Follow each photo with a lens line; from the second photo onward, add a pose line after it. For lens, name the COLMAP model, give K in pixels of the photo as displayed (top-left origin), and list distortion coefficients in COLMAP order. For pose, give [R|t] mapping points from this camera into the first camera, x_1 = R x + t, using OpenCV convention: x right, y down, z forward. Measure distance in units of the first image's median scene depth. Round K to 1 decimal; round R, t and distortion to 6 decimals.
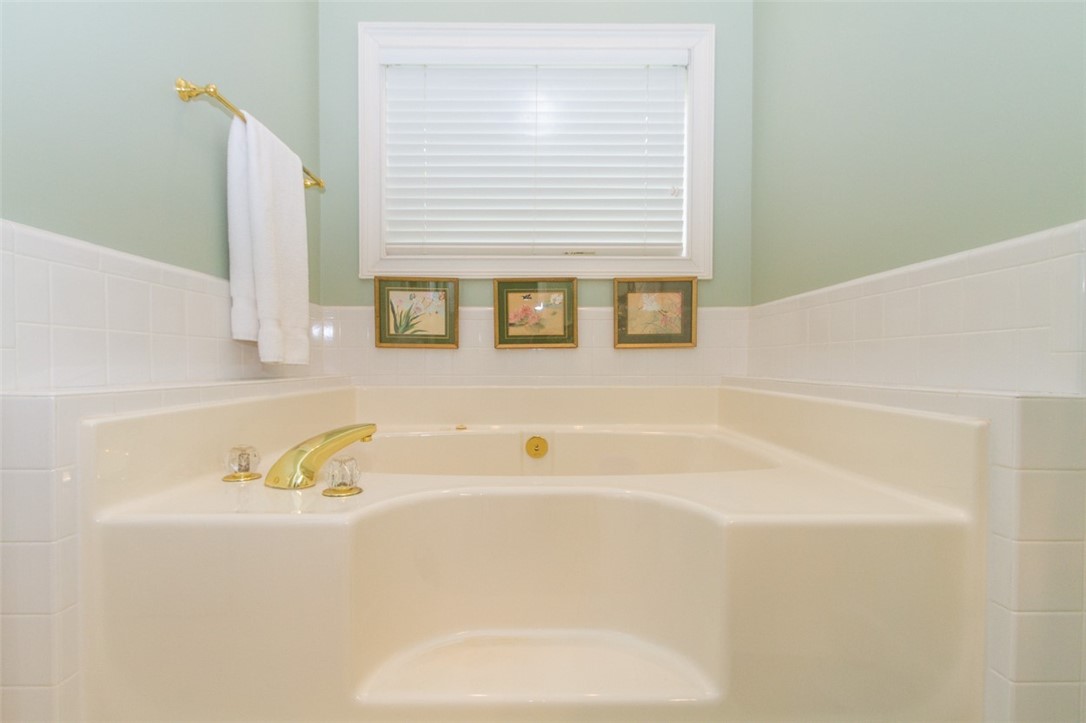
lens RADIAL K [[498.0, 0, 546.5], [0, 498.0, 370.3], [0, 0, 1]] dist [0.005226, 0.001169]
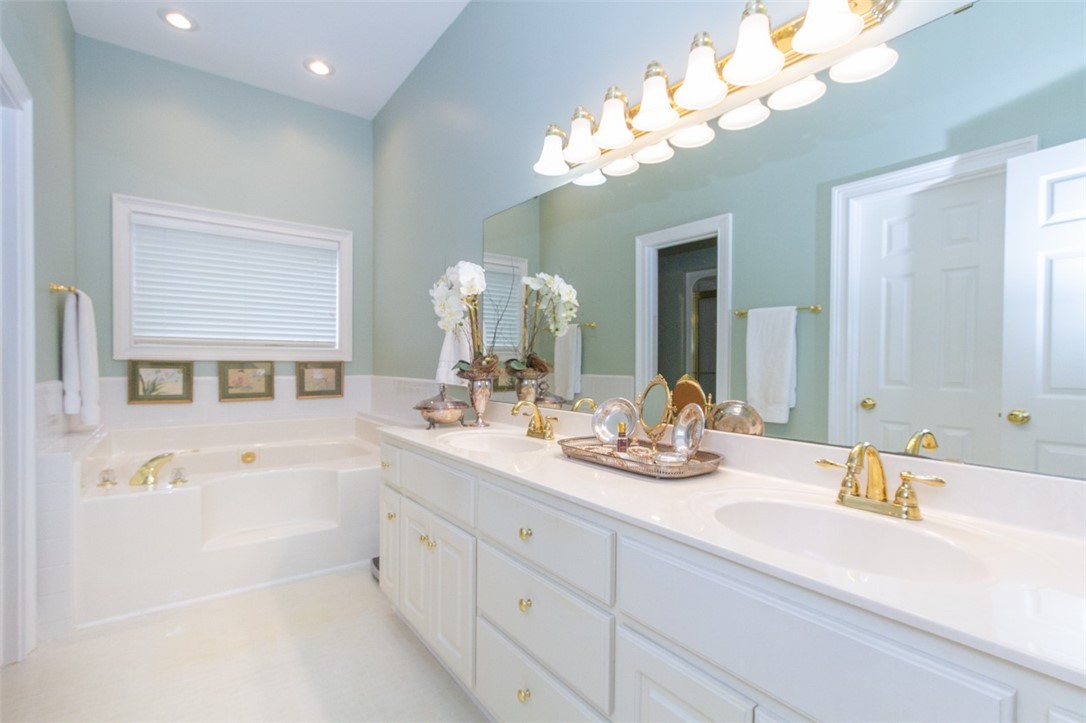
lens RADIAL K [[498.0, 0, 539.1], [0, 498.0, 372.9], [0, 0, 1]] dist [0.005226, 0.001169]
pose [[0.815349, -0.004882, 0.578949, -0.198135], [-0.002716, 0.999921, 0.012257, -0.165381], [-0.578963, -0.011566, 0.815272, -1.010549]]
